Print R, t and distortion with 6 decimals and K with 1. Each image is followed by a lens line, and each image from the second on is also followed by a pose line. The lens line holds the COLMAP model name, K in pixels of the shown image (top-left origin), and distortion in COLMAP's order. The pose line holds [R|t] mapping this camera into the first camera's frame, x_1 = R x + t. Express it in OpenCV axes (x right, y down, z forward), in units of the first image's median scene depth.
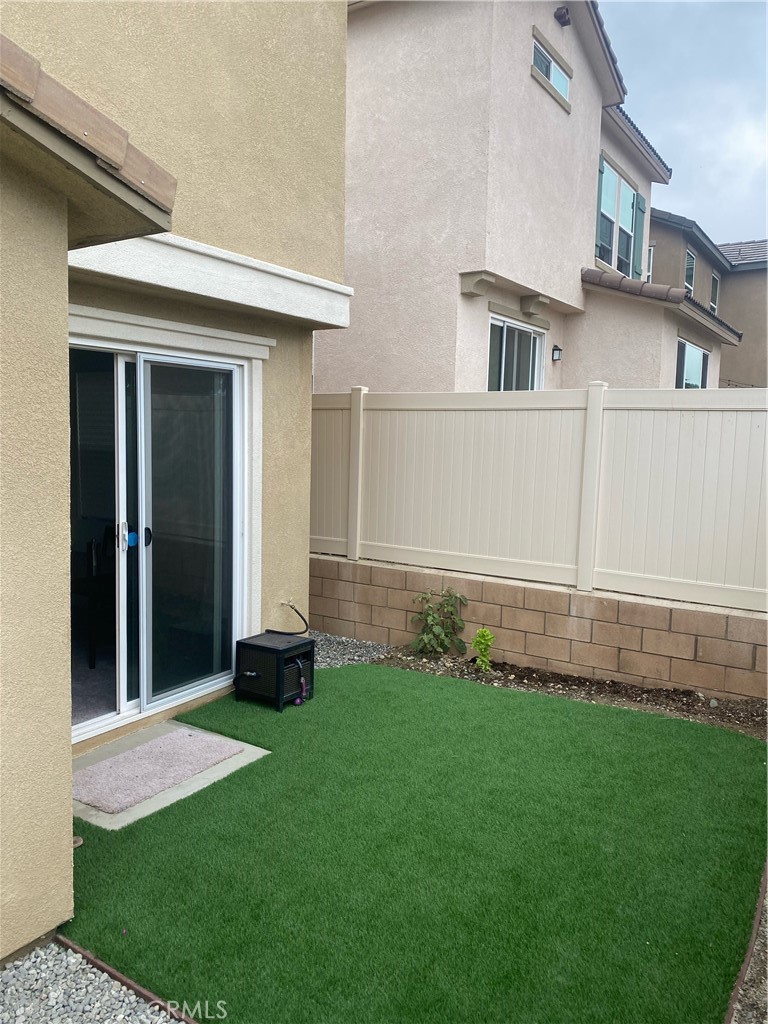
lens RADIAL K [[769.5, 0, 384.0], [0, 769.5, 512.0], [0, 0, 1]] dist [0.073316, -0.134596]
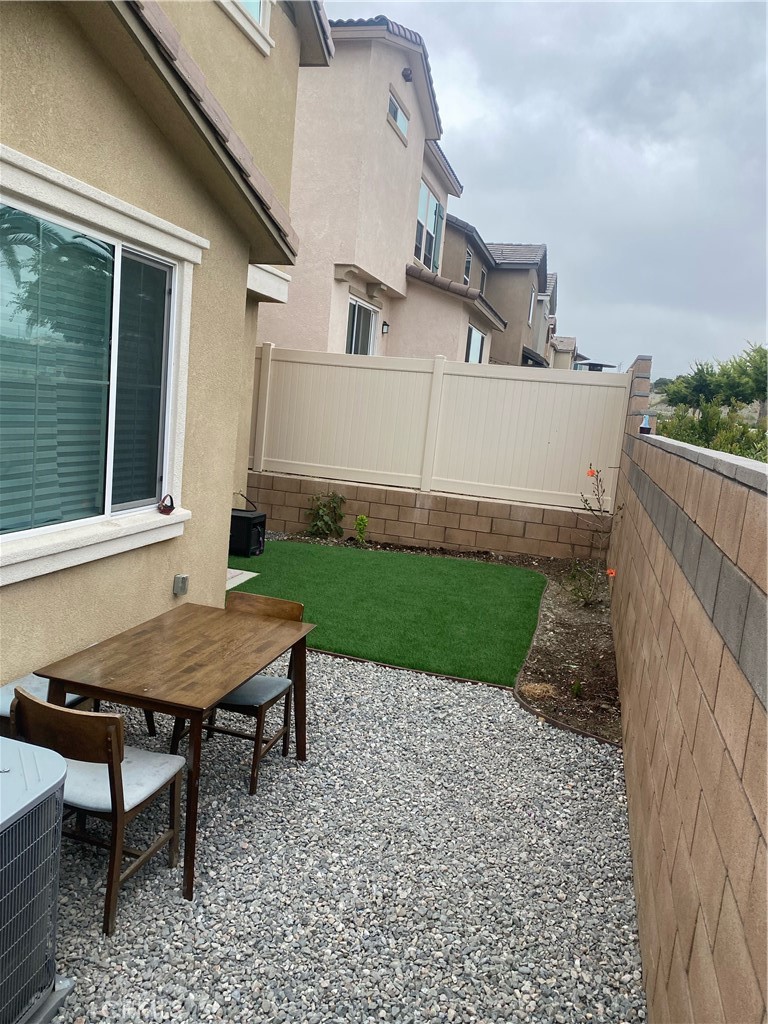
lens RADIAL K [[764.3, 0, 384.0], [0, 764.3, 512.0], [0, 0, 1]] dist [0.222039, -0.547818]
pose [[0.950583, 0.016935, 0.310010, -0.255818], [-0.034226, 0.998141, 0.050423, 0.059337], [-0.308580, -0.058541, 0.949395, -0.376389]]
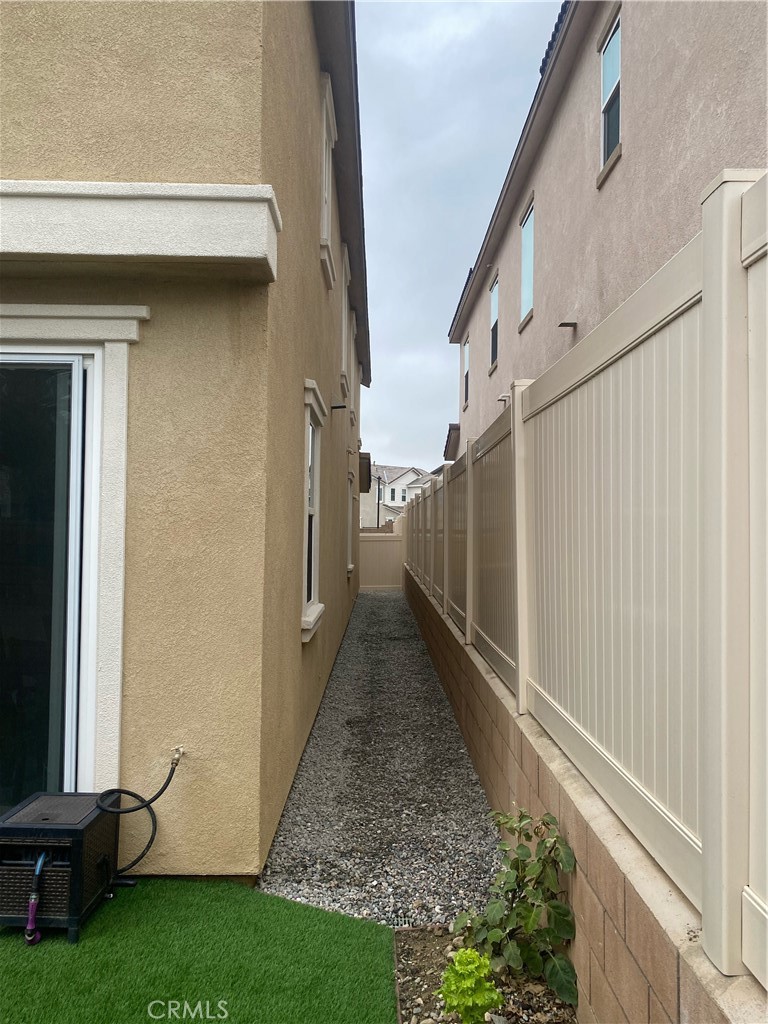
lens RADIAL K [[769.5, 0, 384.0], [0, 769.5, 512.0], [0, 0, 1]] dist [0.073316, -0.134596]
pose [[0.550192, -0.039817, -0.834088, 0.340412], [-0.087994, 0.990537, -0.105329, -0.009100], [0.830389, 0.131346, 0.541482, 0.609503]]
